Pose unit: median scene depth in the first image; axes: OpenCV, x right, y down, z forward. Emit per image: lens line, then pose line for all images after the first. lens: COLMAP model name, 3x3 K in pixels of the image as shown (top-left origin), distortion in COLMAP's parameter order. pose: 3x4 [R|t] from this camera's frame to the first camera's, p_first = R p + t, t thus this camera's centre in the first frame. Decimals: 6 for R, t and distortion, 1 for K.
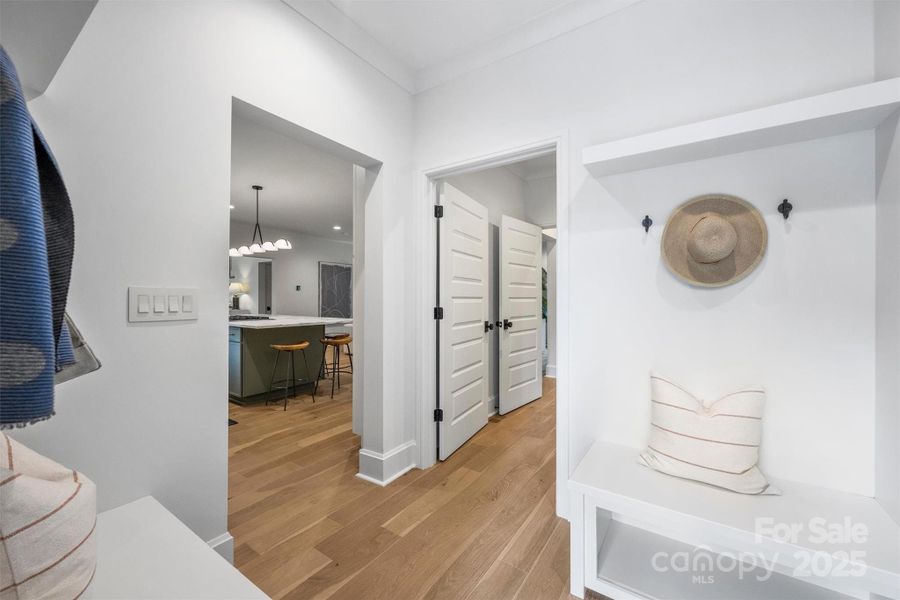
lens RADIAL K [[365.5, 0, 450.0], [0, 365.5, 300.0], [0, 0, 1]] dist [-0.000270, -0.000043]
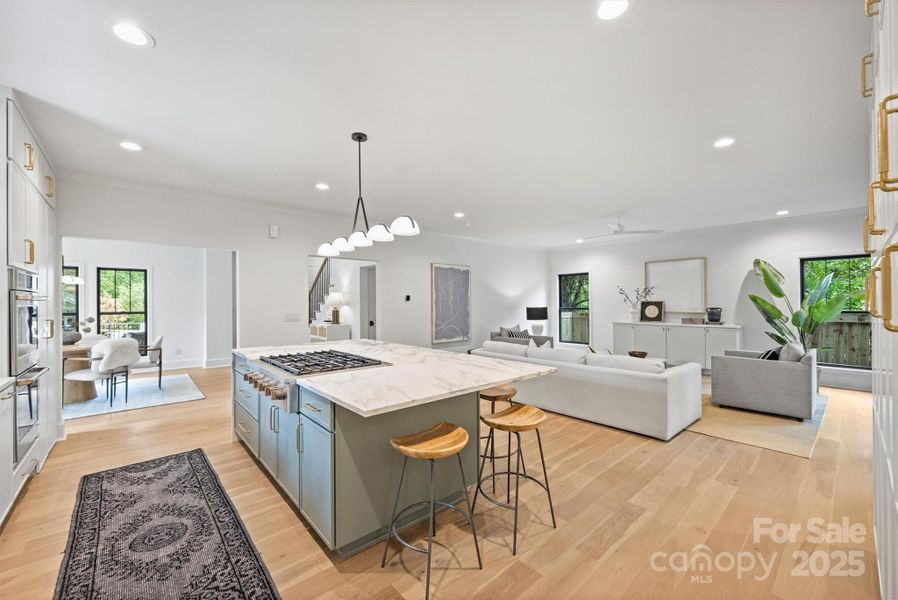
lens RADIAL K [[364.7, 0, 449.0], [0, 364.7, 300.0], [0, 0, 1]] dist [-0.000270, -0.000043]
pose [[0.971158, -0.009977, -0.238227, -0.157120], [0.008564, 0.999939, -0.006967, -0.024357], [0.238282, 0.004726, 0.971184, 0.292279]]
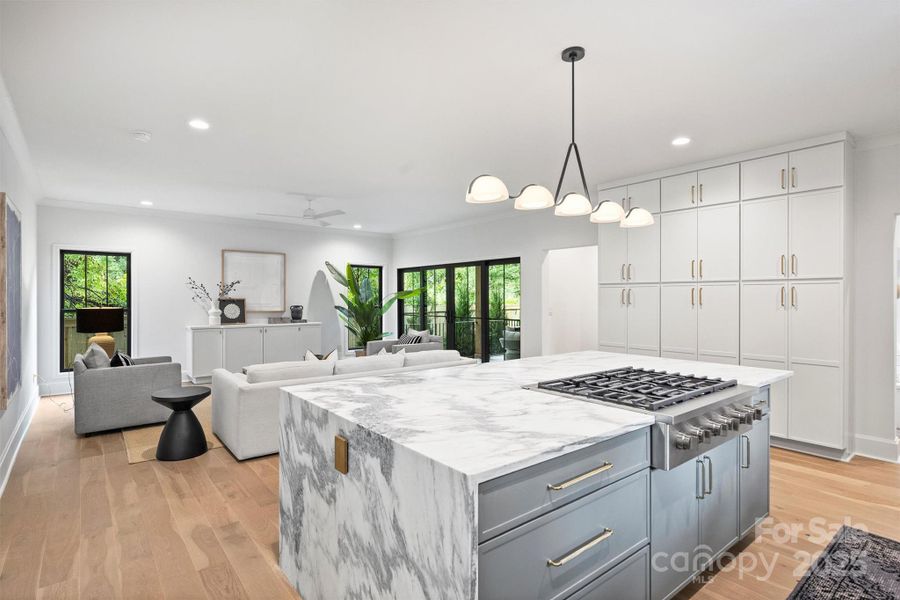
lens RADIAL K [[448.0, 0, 450.0], [0, 448.0, 300.0], [0, 0, 1]] dist [-0.000643, 0.000058]
pose [[0.282731, -0.004186, 0.959190, -0.667518], [0.000943, 0.999991, 0.004086, -0.023864], [-0.959199, -0.000251, 0.282733, 0.633974]]
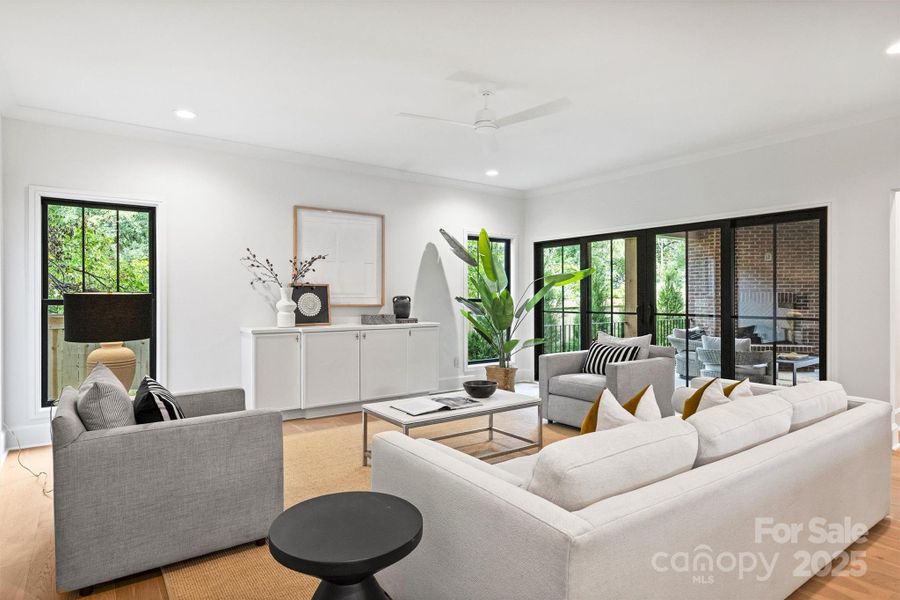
lens RADIAL K [[501.0, 0, 450.0], [0, 501.0, 300.0], [0, 0, 1]] dist [0.001725, 0.001054]
pose [[0.335059, -0.008104, 0.942162, -0.441452], [0.001926, 0.999967, 0.007916, -0.007060], [-0.942195, -0.000838, 0.335064, 0.959805]]
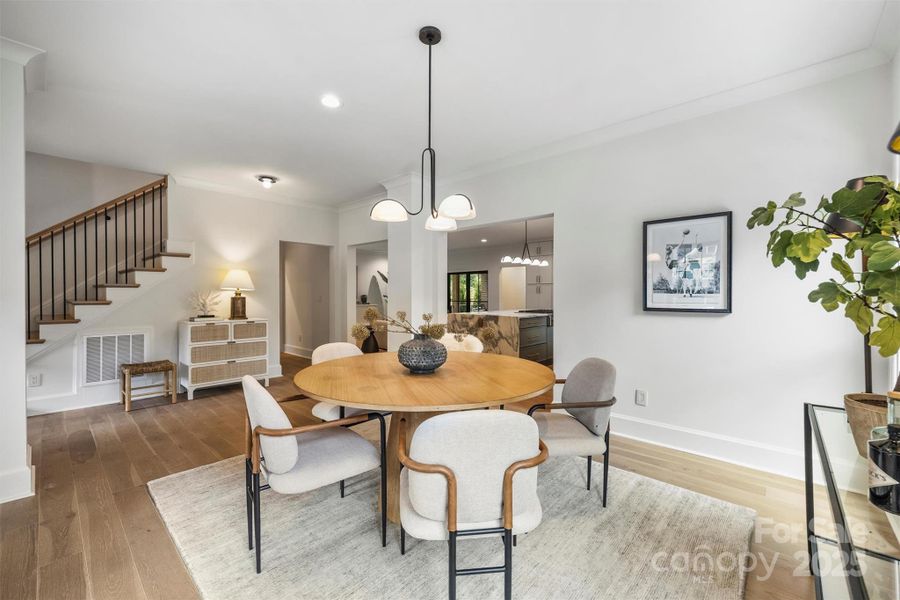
lens RADIAL K [[365.5, 0, 450.0], [0, 365.5, 300.0], [0, 0, 1]] dist [-0.000270, -0.000043]
pose [[0.135034, -0.015844, 0.990714, -1.258324], [0.000949, 0.999874, 0.015861, -0.010291], [-0.990841, -0.001202, 0.135032, 0.704862]]
